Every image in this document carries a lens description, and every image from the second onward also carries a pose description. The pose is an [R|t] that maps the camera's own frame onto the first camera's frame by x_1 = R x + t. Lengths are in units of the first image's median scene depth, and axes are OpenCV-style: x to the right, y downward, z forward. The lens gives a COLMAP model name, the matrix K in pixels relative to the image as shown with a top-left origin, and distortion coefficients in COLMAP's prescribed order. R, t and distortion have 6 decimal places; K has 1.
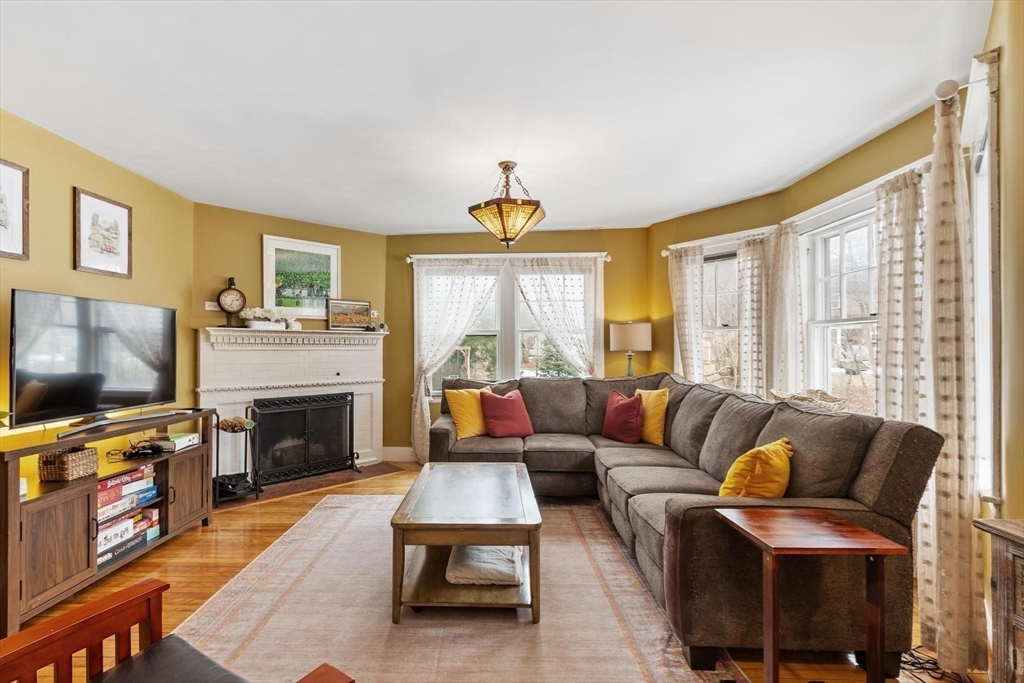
lens RADIAL K [[461.2, 0, 481.4], [0, 461.2, 346.5], [0, 0, 1]] dist [0.001176, 0.000069]
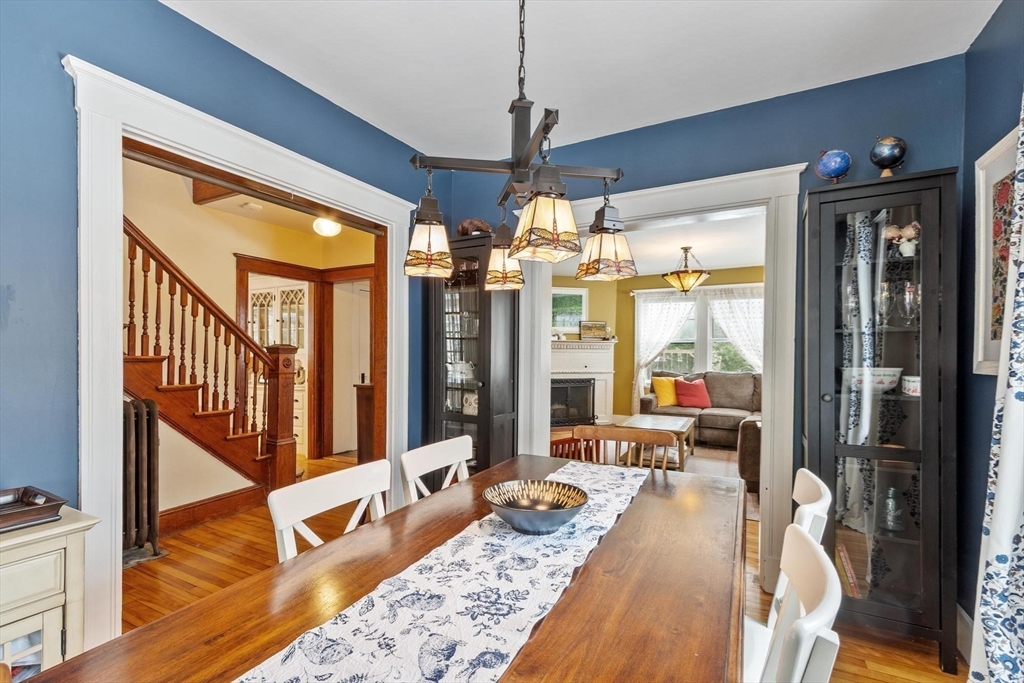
lens RADIAL K [[444.9, 0, 497.8], [0, 444.9, 359.0], [0, 0, 1]] dist [0.002348, -0.000540]
pose [[0.892711, 0.016710, -0.450319, 0.141163], [-0.007355, 0.999719, 0.022517, -0.001612], [0.450569, -0.016789, 0.892584, -0.642089]]
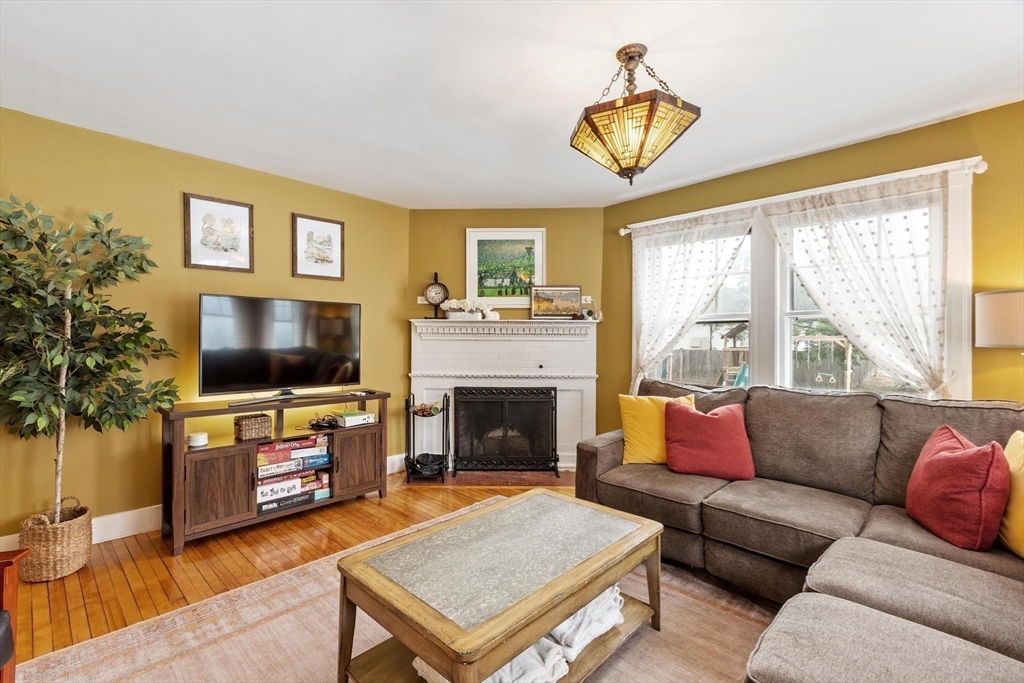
lens RADIAL K [[444.9, 0, 488.3], [0, 444.9, 339.4], [0, 0, 1]] dist [0.002348, -0.000540]
pose [[0.731733, 0.007078, -0.681555, 0.253780], [-0.003198, 0.999971, 0.006951, -0.000890], [0.681584, -0.002907, 0.731734, 0.311076]]
